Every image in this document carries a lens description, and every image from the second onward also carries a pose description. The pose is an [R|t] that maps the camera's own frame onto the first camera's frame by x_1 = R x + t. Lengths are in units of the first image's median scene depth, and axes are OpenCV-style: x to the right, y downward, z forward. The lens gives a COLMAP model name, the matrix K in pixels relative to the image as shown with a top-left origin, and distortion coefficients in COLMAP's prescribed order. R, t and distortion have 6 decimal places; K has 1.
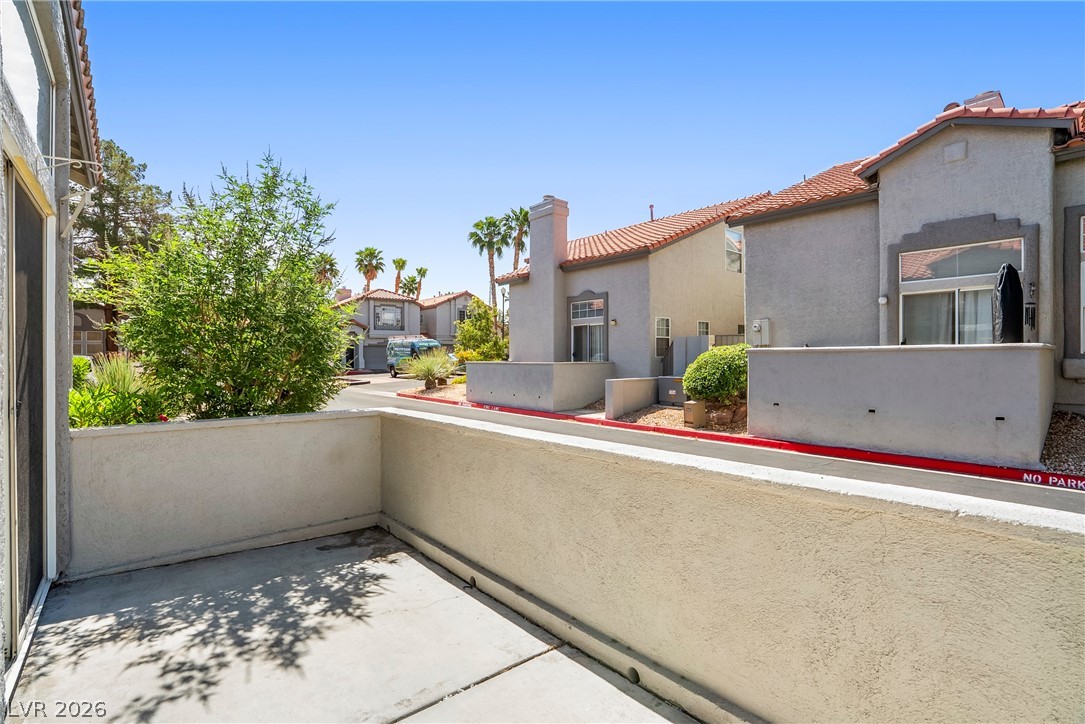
lens RADIAL K [[501.0, 0, 540.9], [0, 501.0, 363.7], [0, 0, 1]] dist [0.002439, 0.000431]
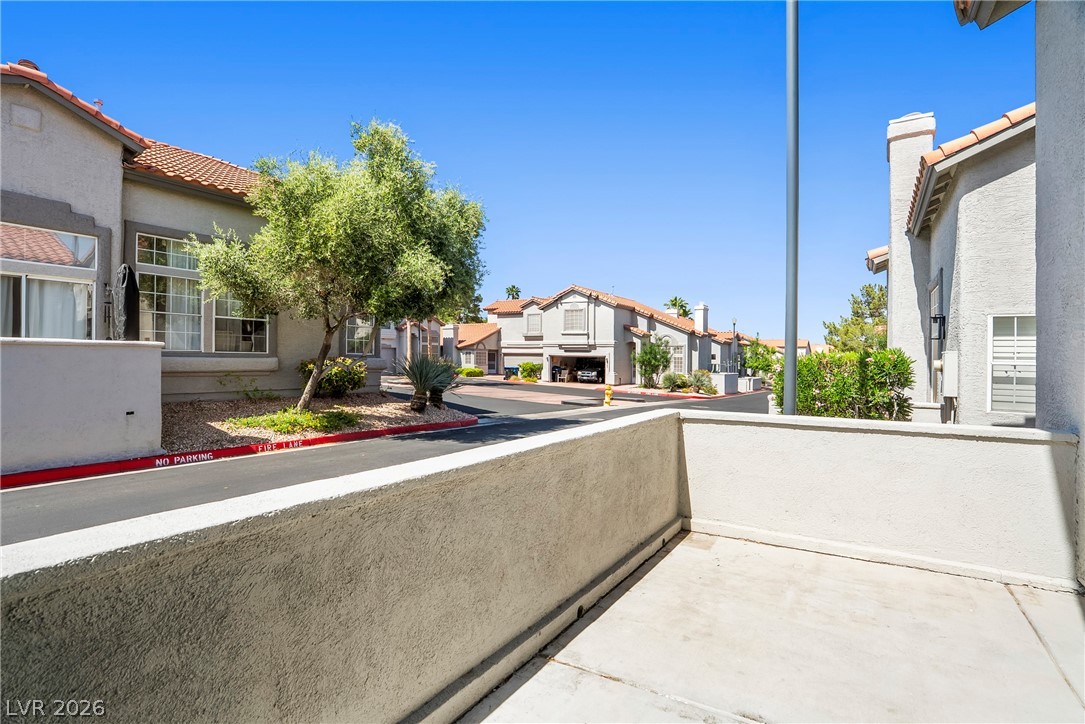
lens RADIAL K [[501.0, 0, 545.6], [0, 501.0, 361.0], [0, 0, 1]] dist [0.002439, 0.000431]
pose [[-0.250262, -0.001078, 0.968178, -0.316832], [-0.004056, 0.999992, 0.000065, -0.002363], [-0.968170, -0.003911, -0.250264, 0.439227]]
